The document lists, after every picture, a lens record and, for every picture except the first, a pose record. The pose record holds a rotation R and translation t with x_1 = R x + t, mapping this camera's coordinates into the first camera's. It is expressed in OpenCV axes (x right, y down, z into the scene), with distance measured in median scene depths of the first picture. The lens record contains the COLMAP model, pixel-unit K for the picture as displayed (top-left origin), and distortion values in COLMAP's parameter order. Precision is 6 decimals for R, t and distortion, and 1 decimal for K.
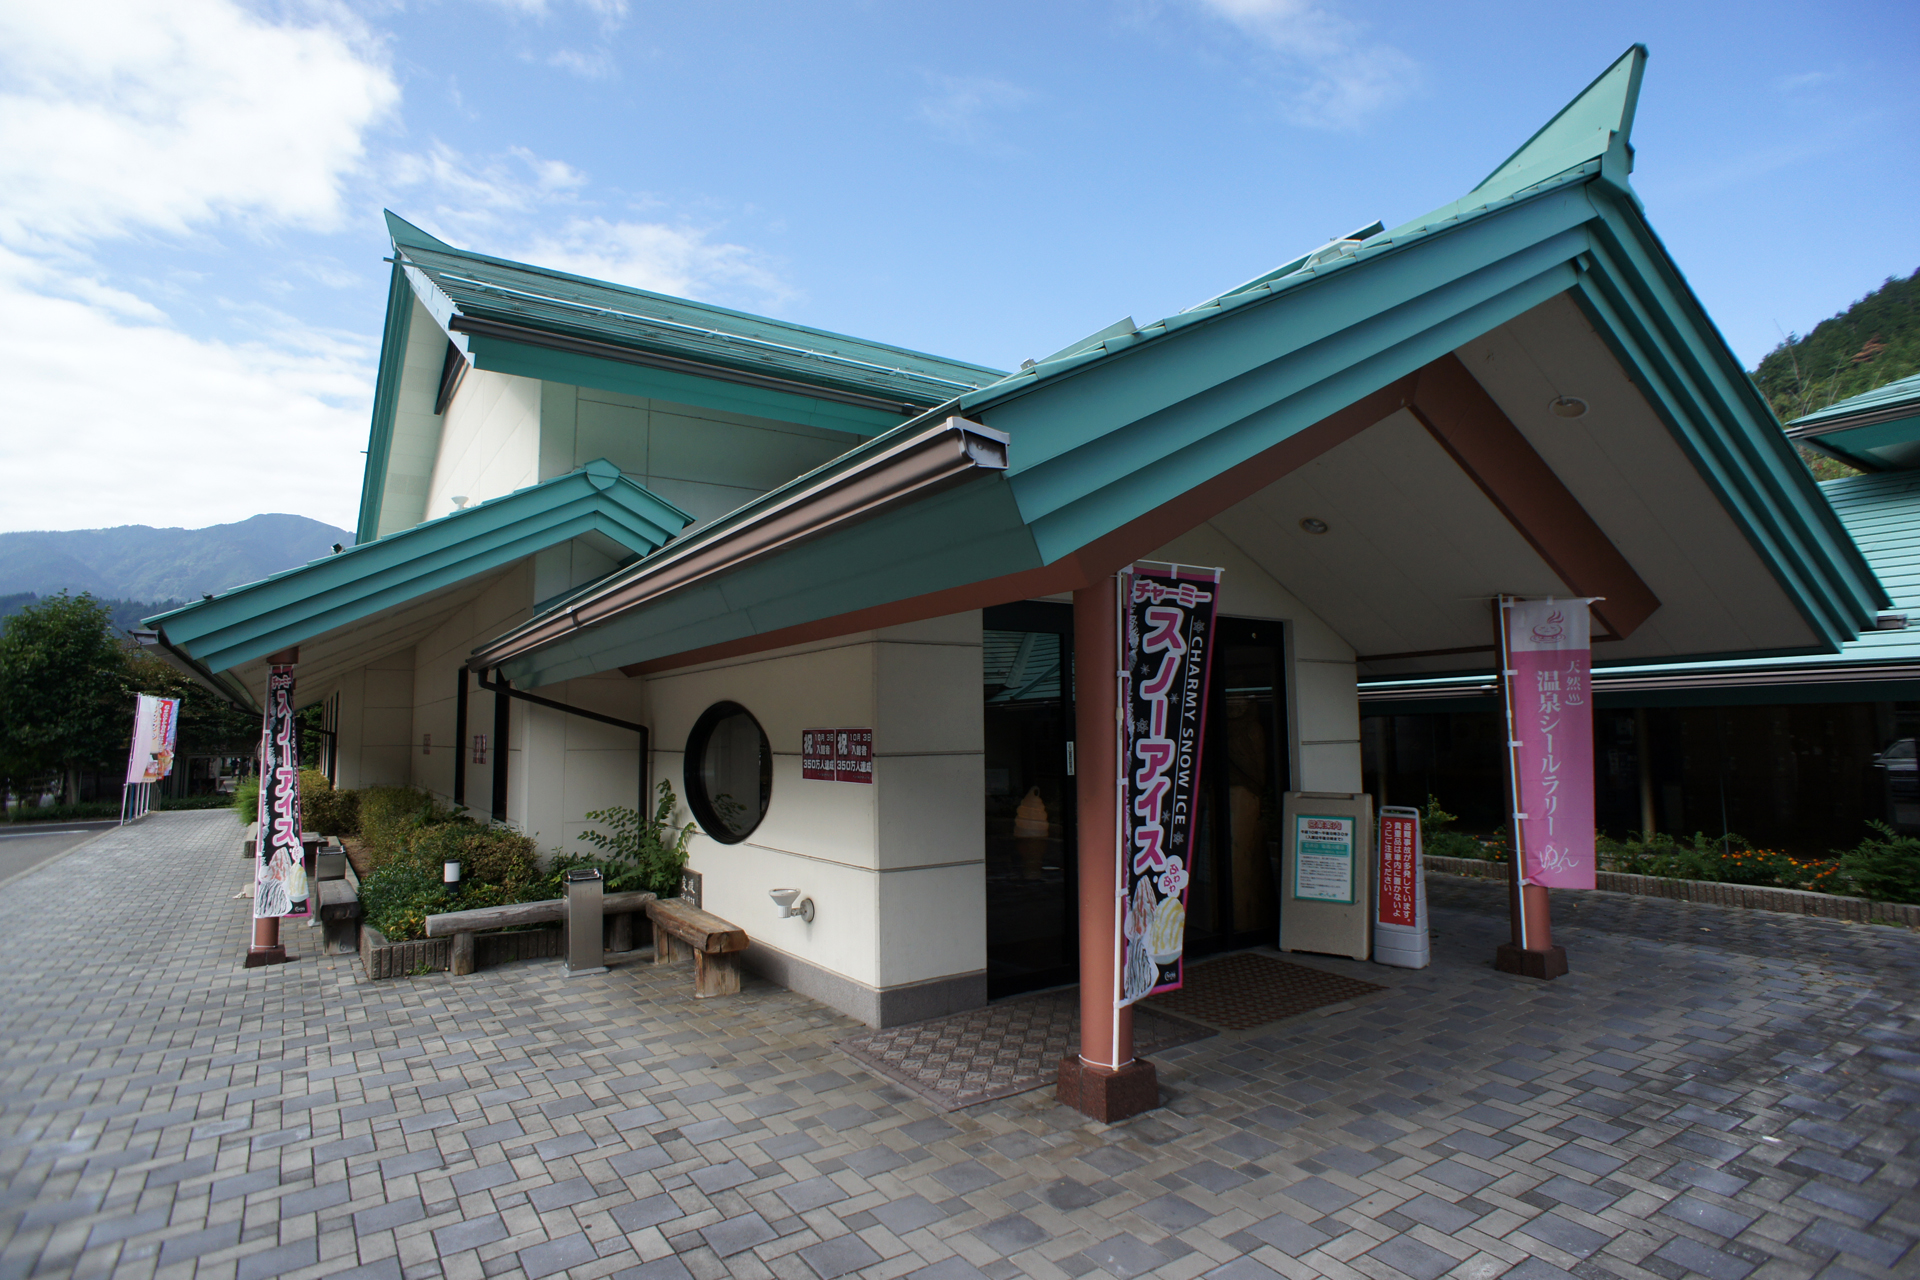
lens RADIAL K [[1312.7, 0, 960.0], [0, 1312.7, 640.0], [0, 0, 1]] dist [0.000981, -0.002488]
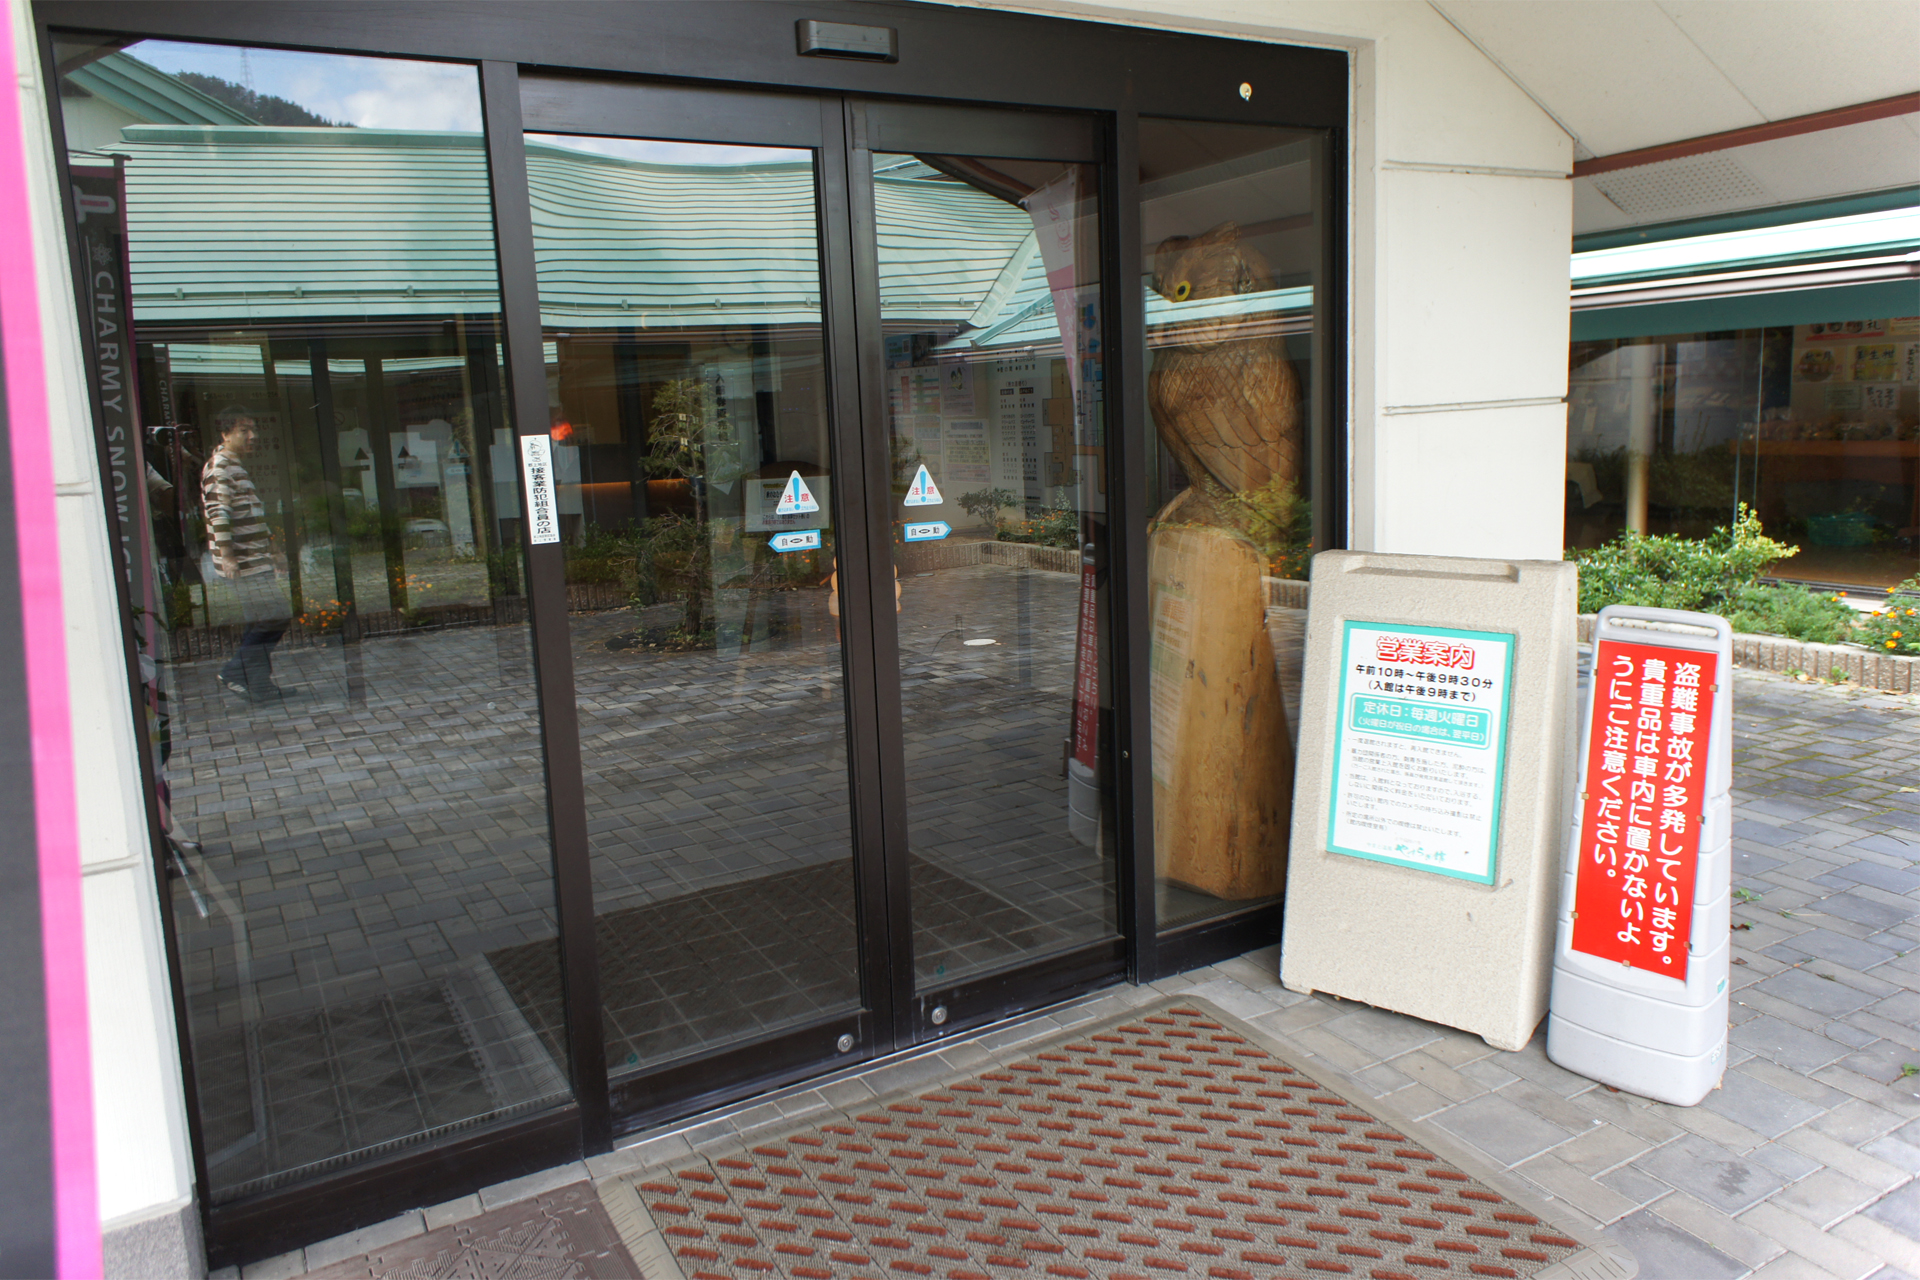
lens RADIAL K [[1312.7, 0, 960.0], [0, 1312.7, 640.0], [0, 0, 1]] dist [0.000981, -0.002488]
pose [[0.984452, -0.002416, -0.175637, 0.221618], [0.045488, 0.969301, 0.241631, 0.050616], [0.169661, -0.245863, 0.954341, 0.663251]]
